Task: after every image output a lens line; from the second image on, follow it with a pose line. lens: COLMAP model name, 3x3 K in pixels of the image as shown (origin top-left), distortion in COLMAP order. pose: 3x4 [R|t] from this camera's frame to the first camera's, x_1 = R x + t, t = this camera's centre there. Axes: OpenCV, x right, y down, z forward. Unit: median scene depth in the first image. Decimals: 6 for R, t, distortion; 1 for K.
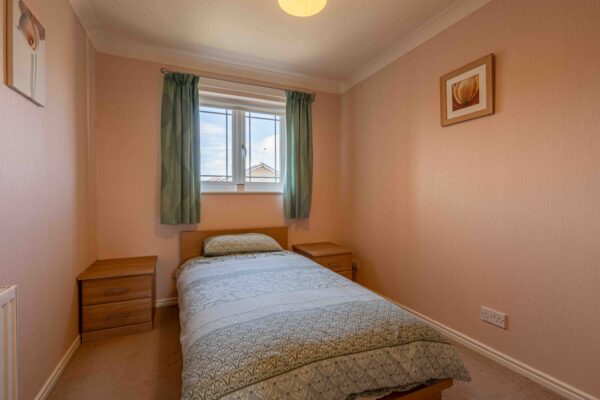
lens RADIAL K [[283.9, 0, 297.0], [0, 283.9, 200.2], [0, 0, 1]] dist [-0.000704, 0.000248]
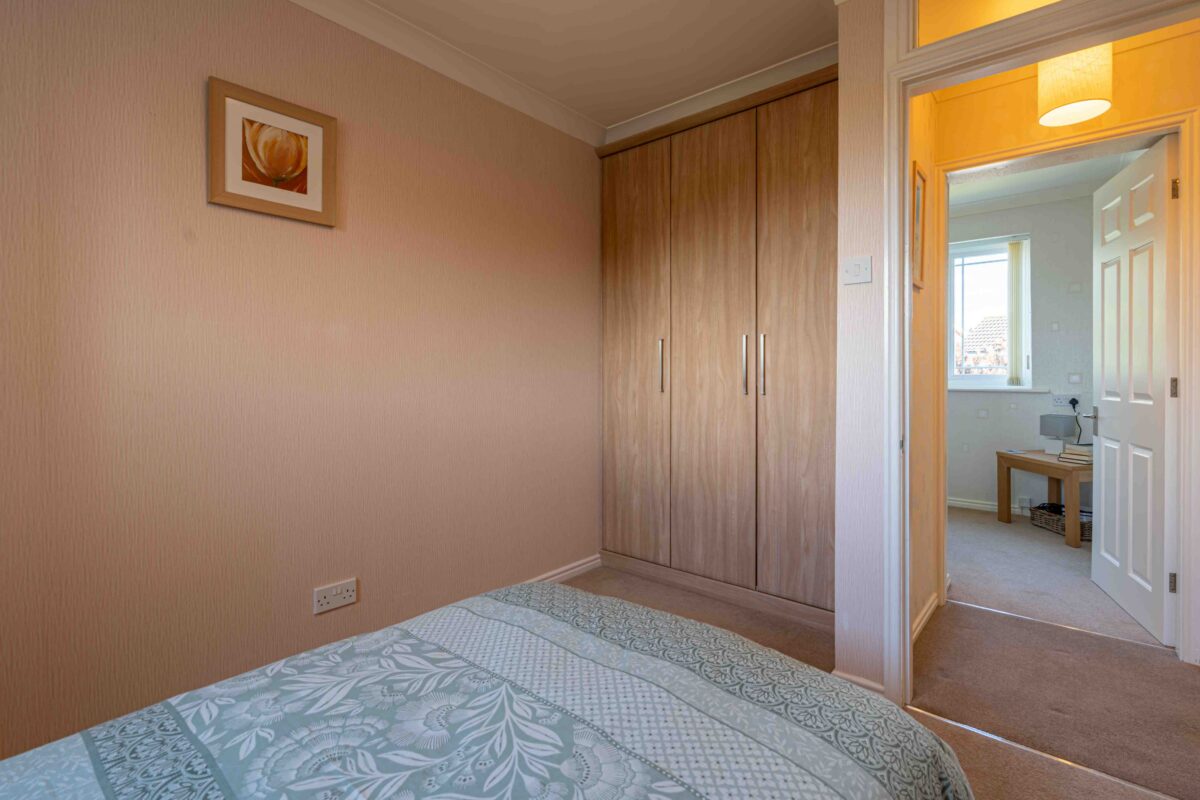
lens RADIAL K [[549.4, 0, 614.9], [0, 549.4, 377.2], [0, 0, 1]] dist [-0.001317, -0.000080]
pose [[-0.448336, -0.003728, 0.893857, -0.487211], [0.015909, 0.999800, 0.012150, -0.017258], [-0.893724, 0.019668, -0.448187, 0.953100]]
